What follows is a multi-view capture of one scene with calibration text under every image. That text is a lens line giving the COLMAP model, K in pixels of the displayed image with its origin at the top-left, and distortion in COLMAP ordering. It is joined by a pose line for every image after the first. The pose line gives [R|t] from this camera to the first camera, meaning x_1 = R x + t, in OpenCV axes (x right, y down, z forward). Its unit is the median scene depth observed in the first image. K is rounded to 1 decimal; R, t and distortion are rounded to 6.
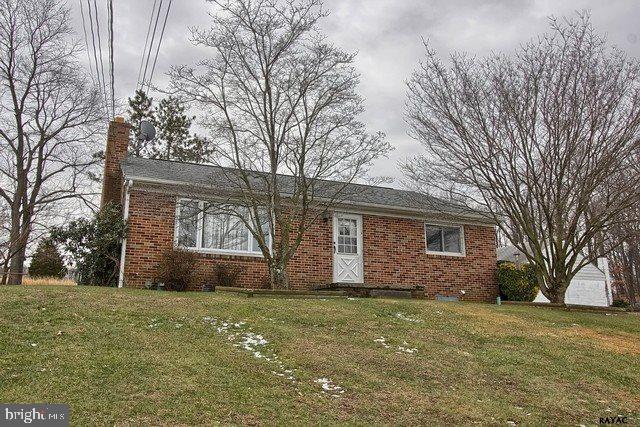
lens RADIAL K [[539.8, 0, 320.0], [0, 539.8, 213.5], [0, 0, 1]] dist [-0.002892, -0.001948]
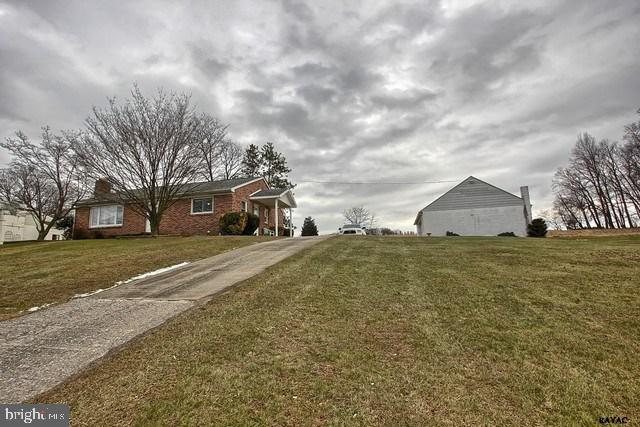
lens RADIAL K [[320.4, 0, 320.0], [0, 320.4, 213.5], [0, 0, 1]] dist [0.000508, -0.000011]
pose [[0.762051, -0.120611, -0.636186, 1.374824], [0.163285, 0.986542, 0.008556, 0.145952], [0.626592, -0.110400, 0.771489, 0.414039]]
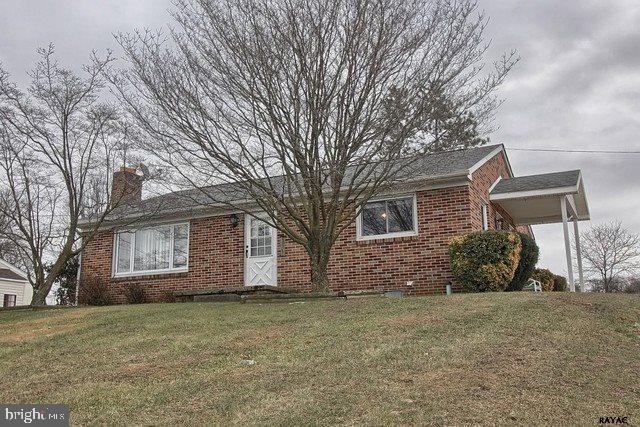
lens RADIAL K [[681.3, 0, 320.0], [0, 681.3, 213.5], [0, 0, 1]] dist [-0.003023, -0.003923]
pose [[0.625910, -0.173215, -0.760417, 0.984268], [0.180472, 0.980728, -0.074851, 0.105973], [0.758727, -0.090384, 0.645108, 0.331066]]
